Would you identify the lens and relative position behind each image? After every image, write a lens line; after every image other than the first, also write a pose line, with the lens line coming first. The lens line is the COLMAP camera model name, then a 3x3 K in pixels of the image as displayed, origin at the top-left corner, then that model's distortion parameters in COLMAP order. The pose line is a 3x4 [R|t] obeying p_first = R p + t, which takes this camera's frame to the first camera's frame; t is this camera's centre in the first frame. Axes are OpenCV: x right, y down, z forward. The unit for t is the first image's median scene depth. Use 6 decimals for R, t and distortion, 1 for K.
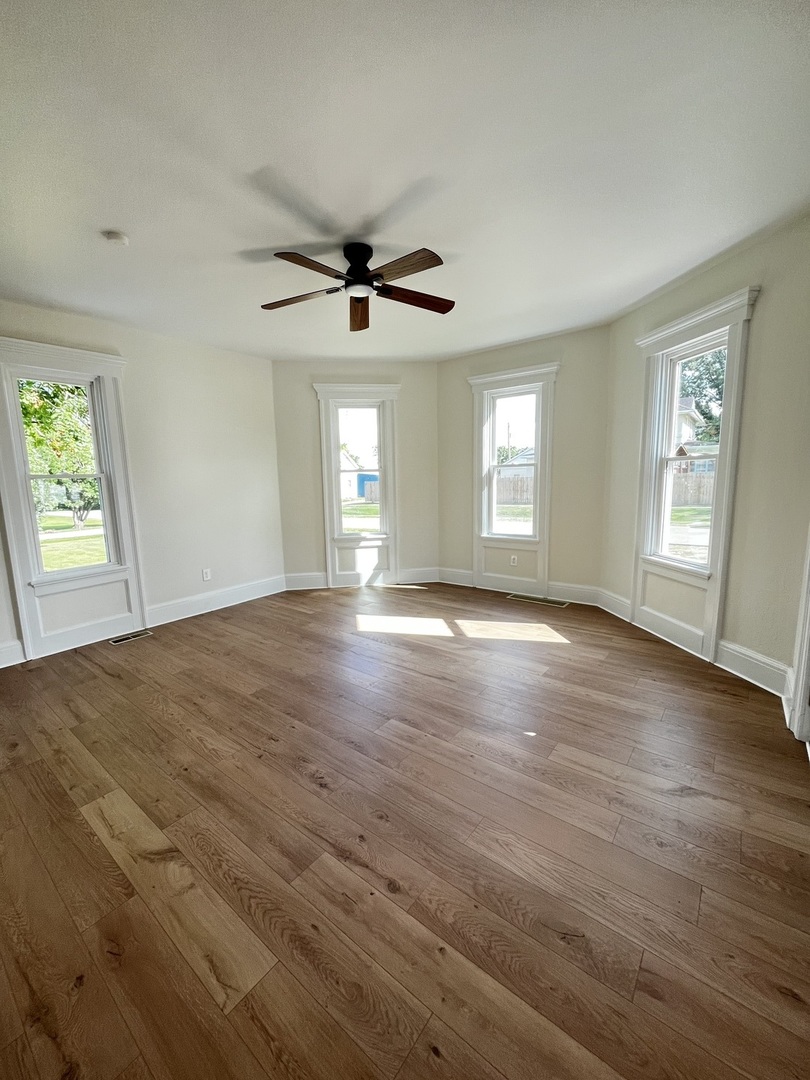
lens RADIAL K [[436.5, 0, 400.3], [0, 436.5, 542.3], [0, 0, 1]] dist [-0.001376, -0.000341]
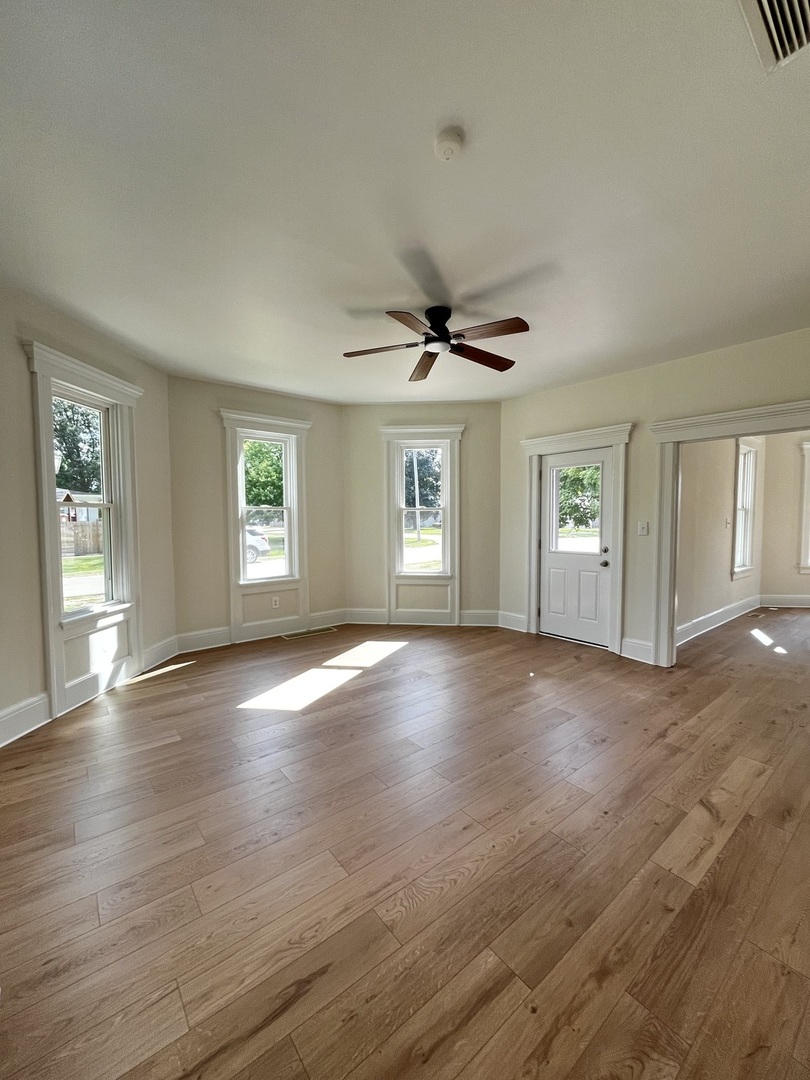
lens RADIAL K [[436.5, 0, 400.2], [0, 436.5, 542.4], [0, 0, 1]] dist [-0.001376, -0.000341]
pose [[0.220240, -0.032751, 0.974896, -0.800252], [0.141678, 0.989912, 0.001248, -0.068774], [-0.965102, 0.137847, 0.222659, 0.608055]]
